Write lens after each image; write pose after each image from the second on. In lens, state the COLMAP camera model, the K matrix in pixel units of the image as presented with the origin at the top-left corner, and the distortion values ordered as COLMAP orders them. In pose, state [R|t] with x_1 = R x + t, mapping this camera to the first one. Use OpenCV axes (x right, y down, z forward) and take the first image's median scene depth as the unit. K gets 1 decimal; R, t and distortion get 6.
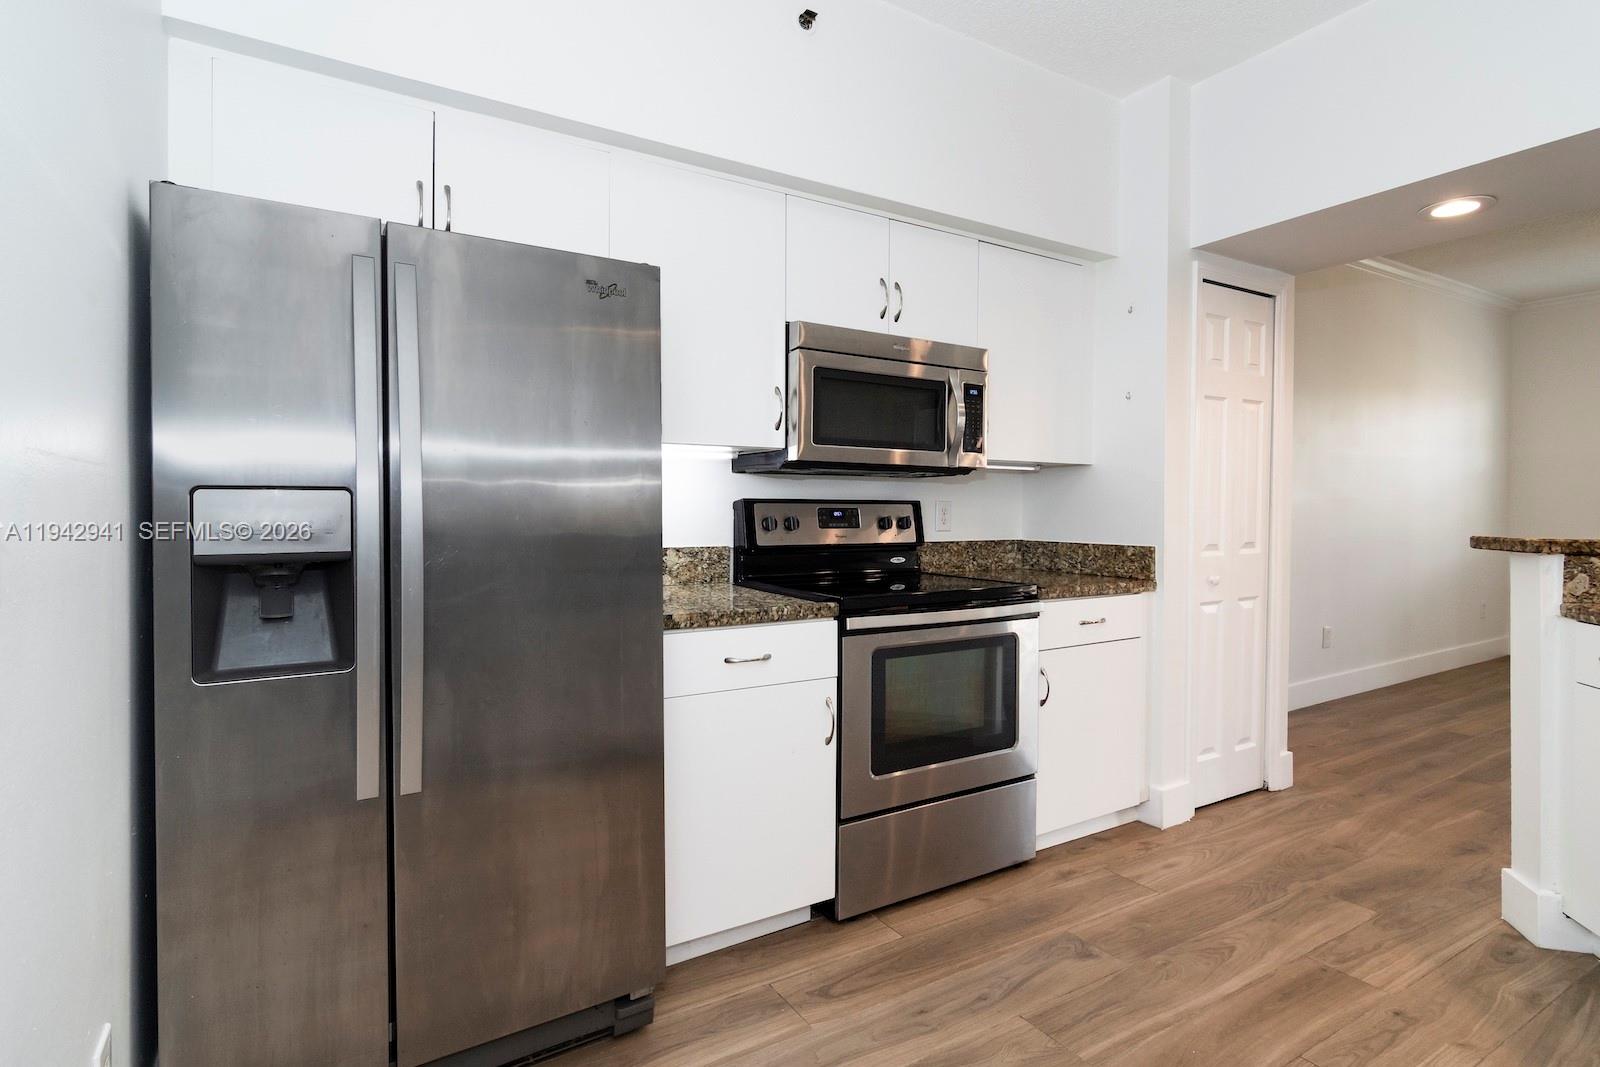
lens RADIAL K [[782.3, 0, 801.7], [0, 782.3, 526.4], [0, 0, 1]] dist [-0.003332, 0.003728]
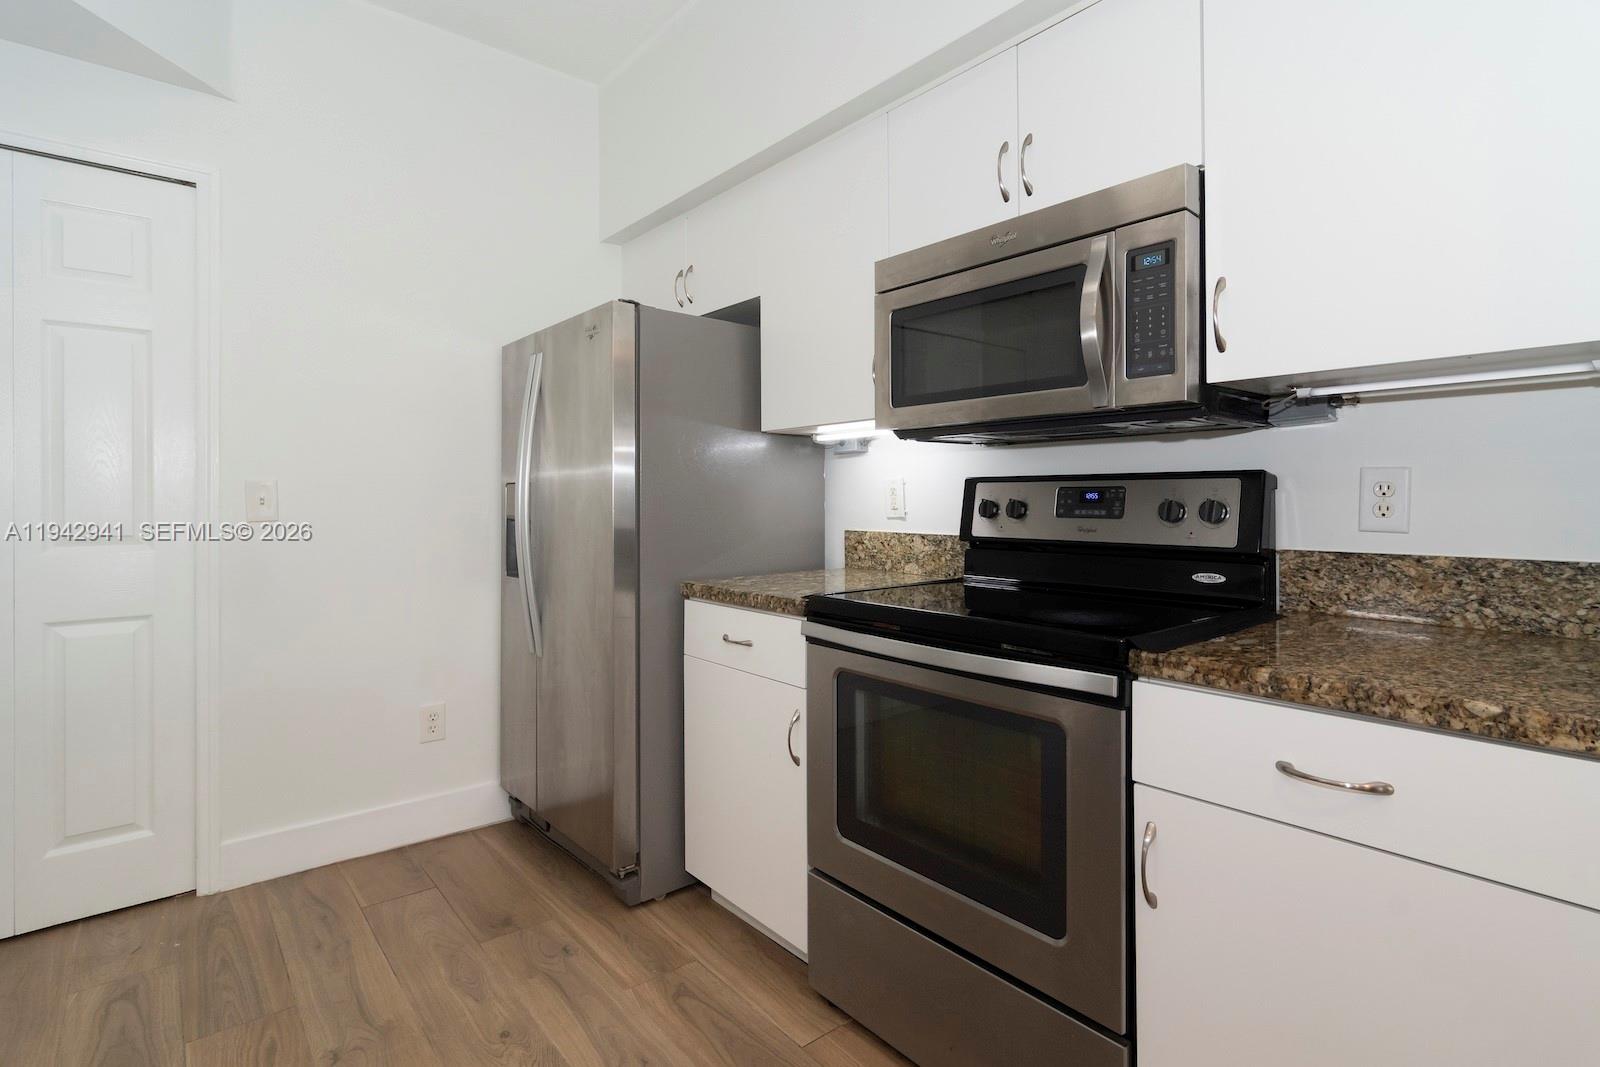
lens RADIAL K [[782.3, 0, 768.7], [0, 782.3, 506.1], [0, 0, 1]] dist [-0.003332, 0.003728]
pose [[0.143760, 0.004348, -0.989603, 0.706910], [-0.020486, 0.999789, 0.001417, -0.003011], [0.989401, 0.020070, 0.143818, 0.682511]]
